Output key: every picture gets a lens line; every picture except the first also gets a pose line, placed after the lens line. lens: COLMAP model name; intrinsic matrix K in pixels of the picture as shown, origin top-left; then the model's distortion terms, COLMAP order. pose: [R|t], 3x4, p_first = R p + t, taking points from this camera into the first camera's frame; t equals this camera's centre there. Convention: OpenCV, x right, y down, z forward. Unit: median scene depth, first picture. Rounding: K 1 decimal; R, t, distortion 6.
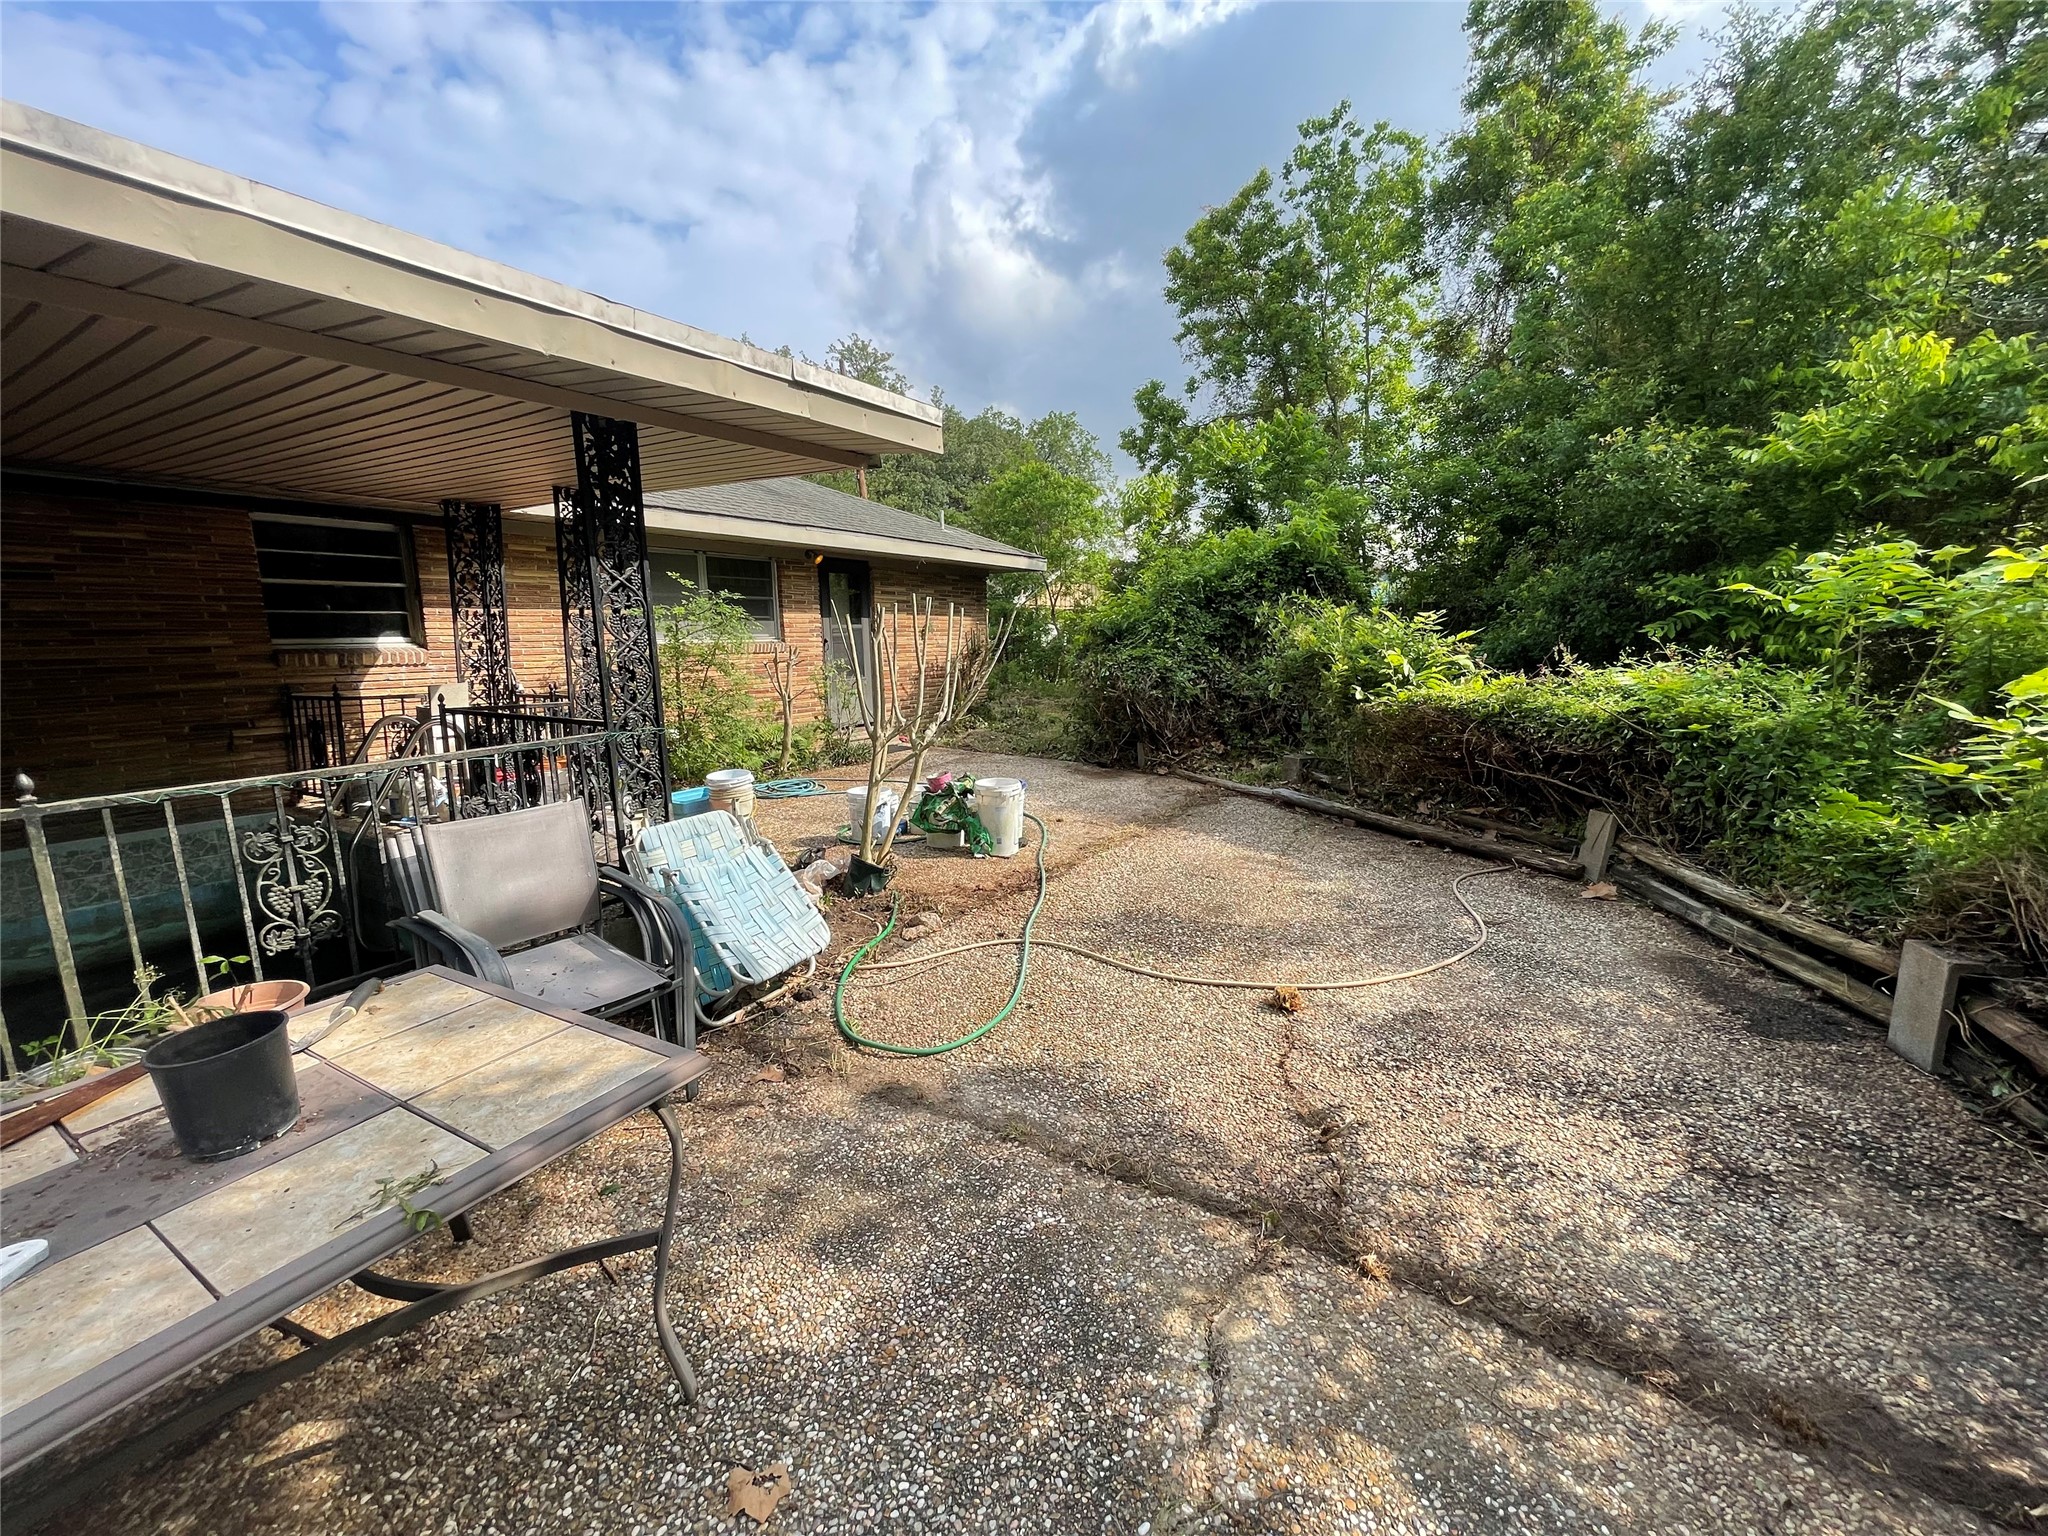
lens RADIAL K [[821.6, 0, 1013.5], [0, 821.6, 775.9], [0, 0, 1]] dist [-0.003146, 0.000715]
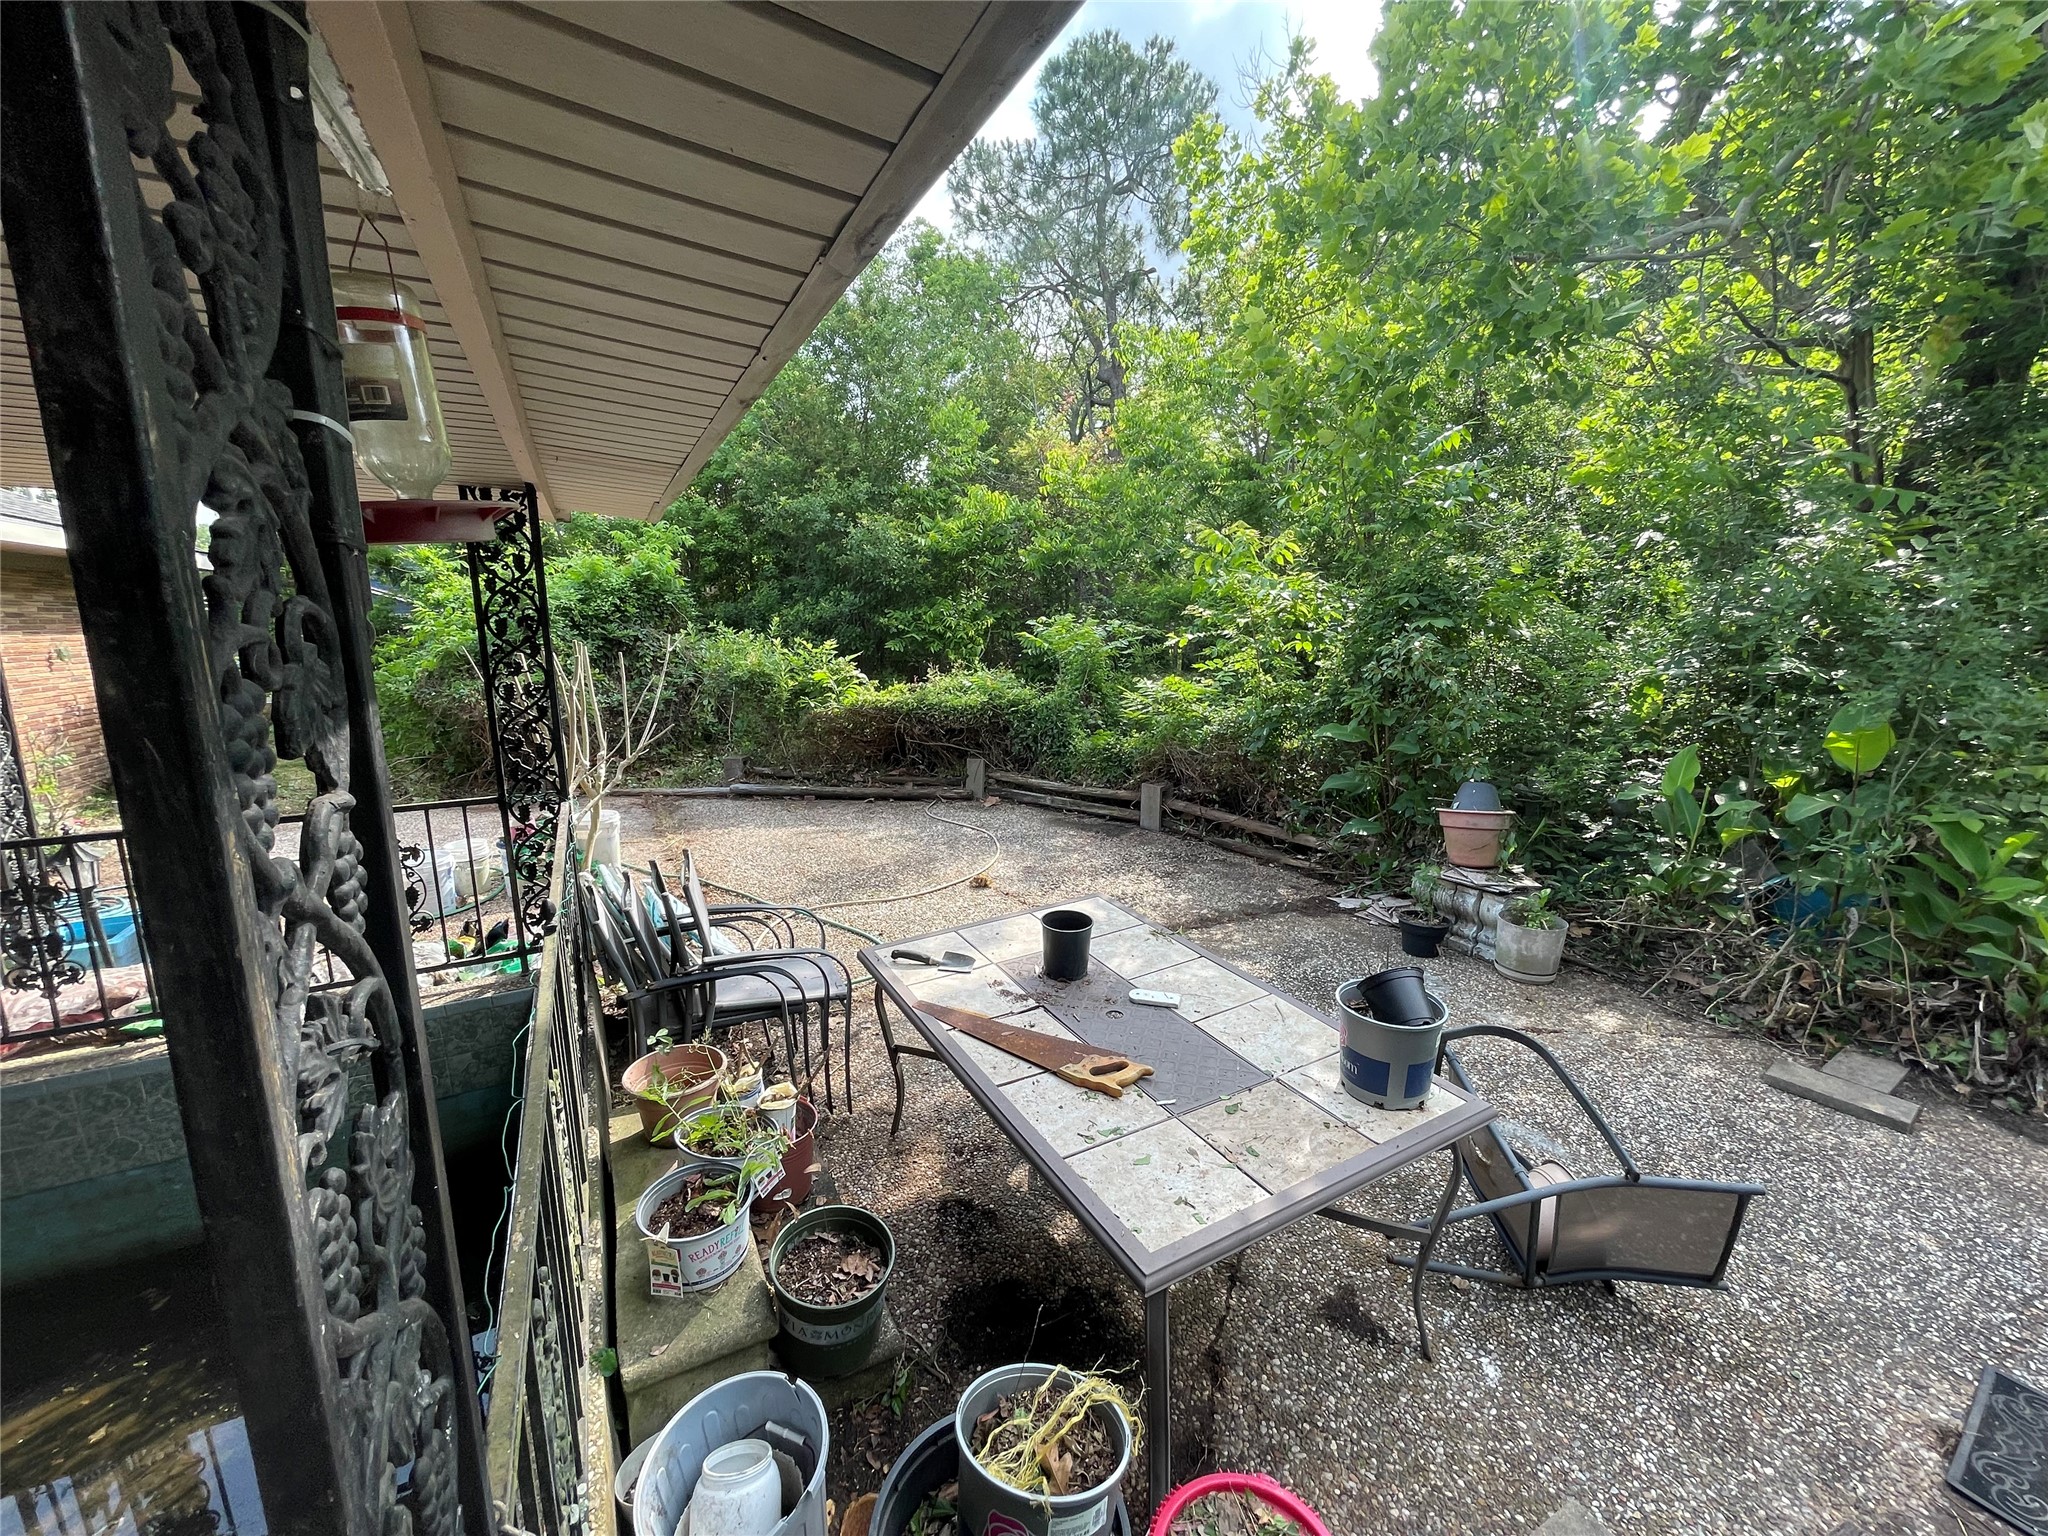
lens RADIAL K [[821.6, 0, 1016.8], [0, 821.6, 771.4], [0, 0, 1]] dist [-0.003146, 0.000715]
pose [[0.507092, -0.149142, 0.848890, -0.739051], [0.149943, 0.985161, 0.083515, -0.062893], [-0.848749, 0.084935, 0.521930, 0.006372]]
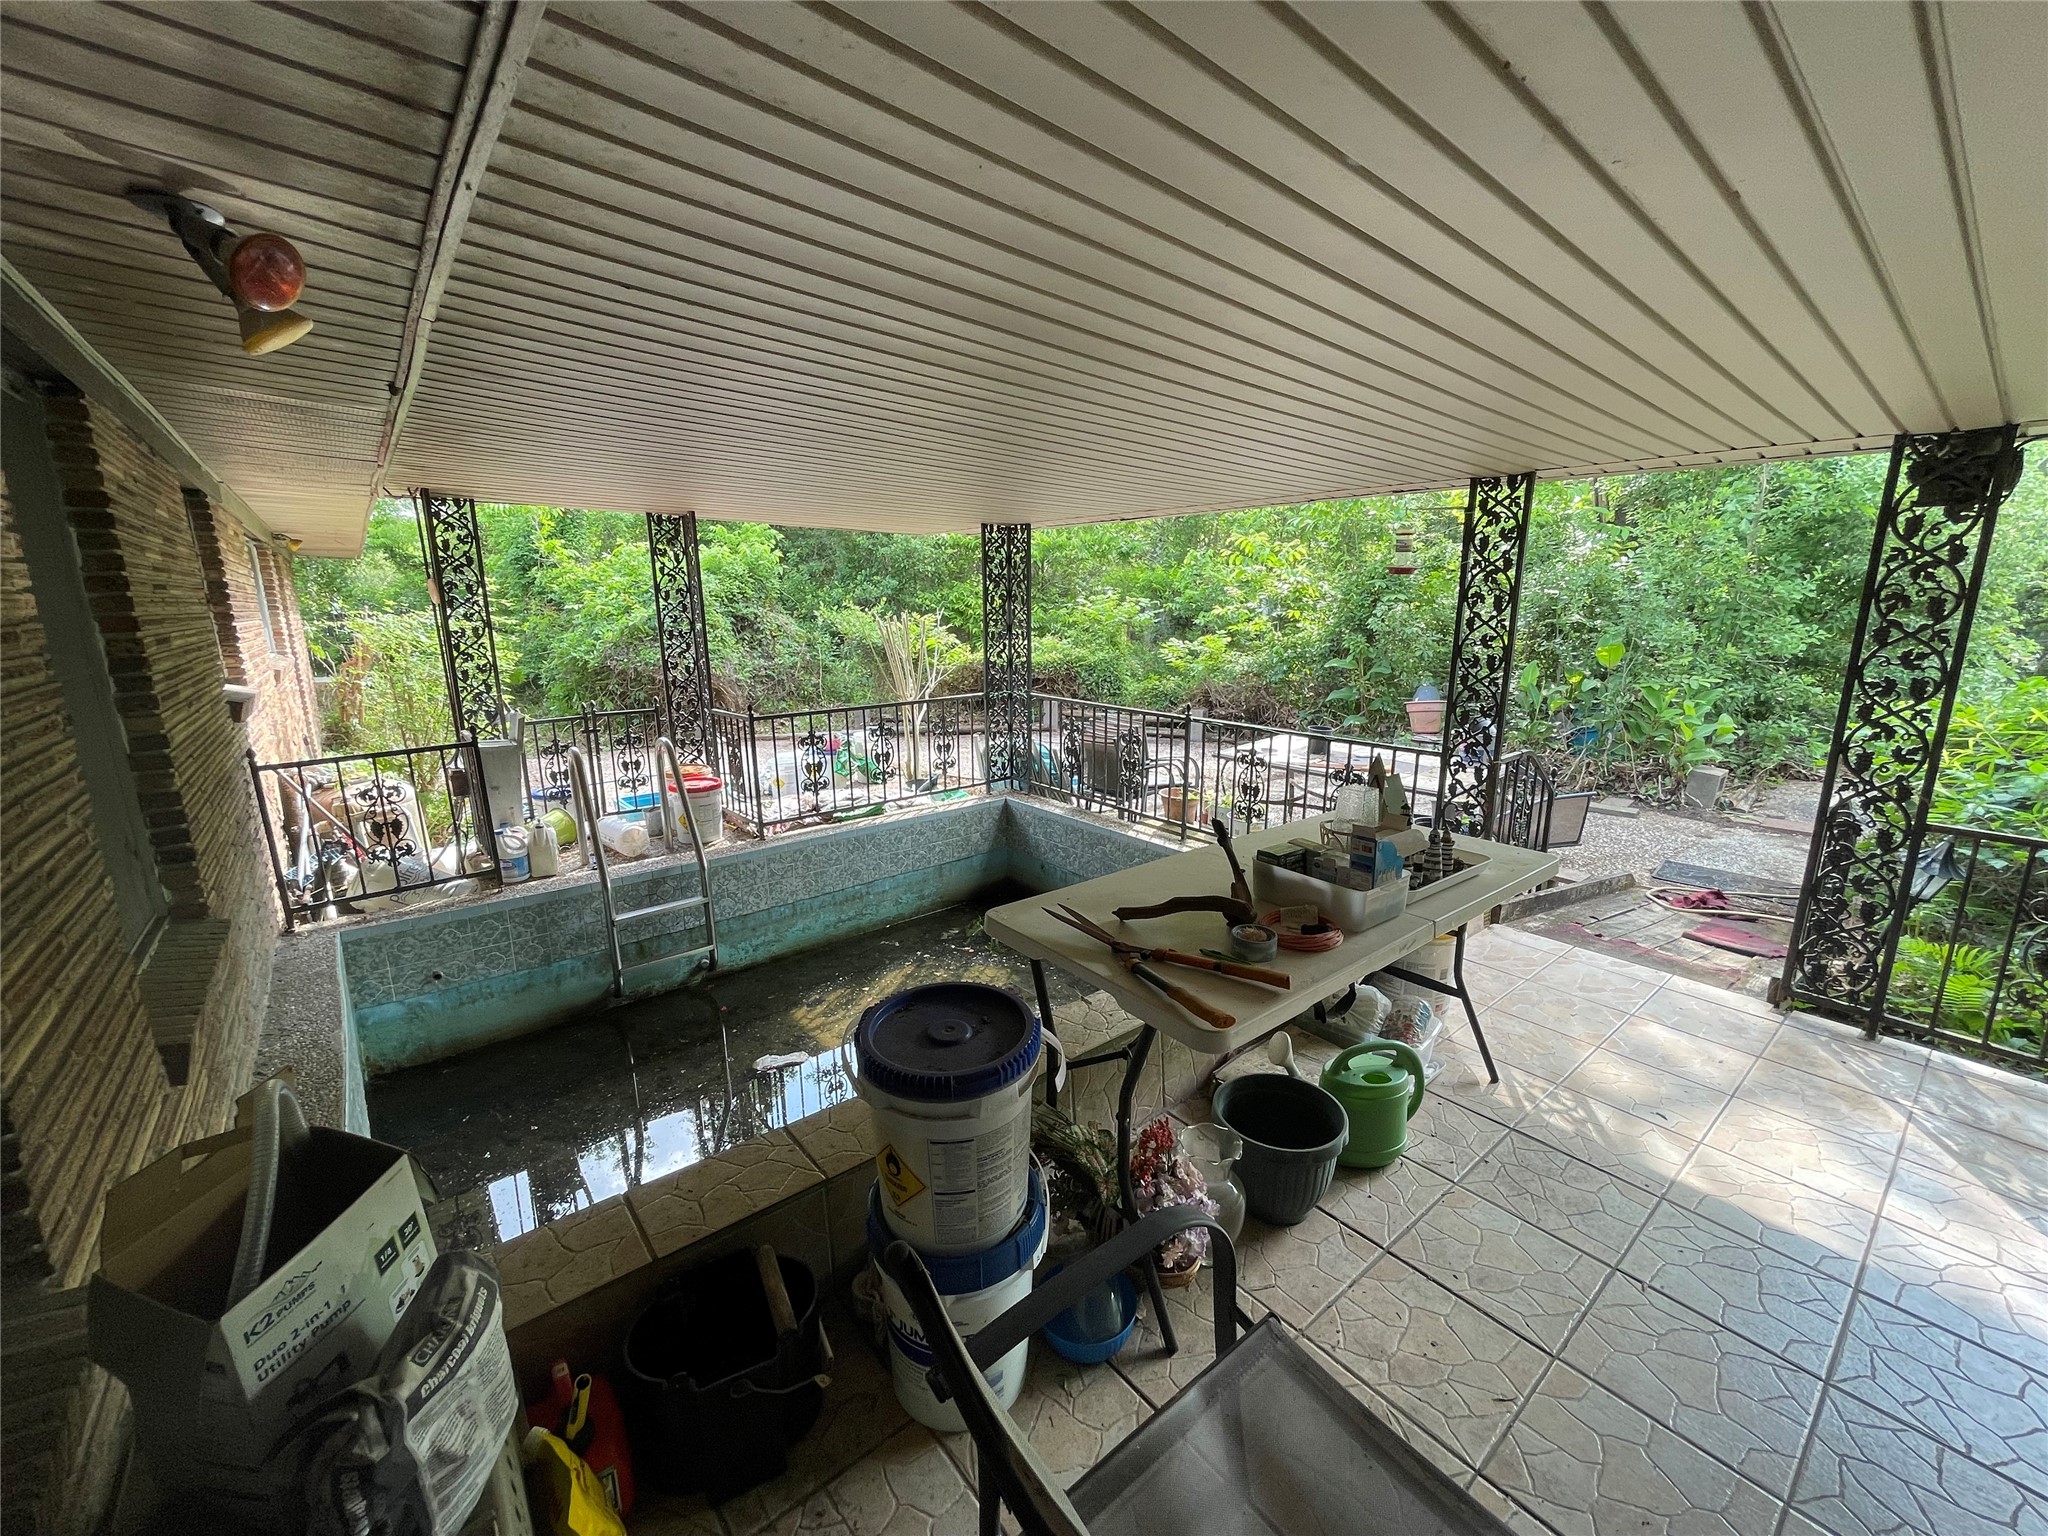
lens RADIAL K [[821.6, 0, 1024.2], [0, 821.6, 768.5], [0, 0, 1]] dist [-0.003146, 0.000715]
pose [[0.323172, -0.181840, 0.928706, -1.591088], [0.170987, 0.976434, 0.131685, -0.092651], [-0.930765, 0.116239, 0.346649, 0.274001]]
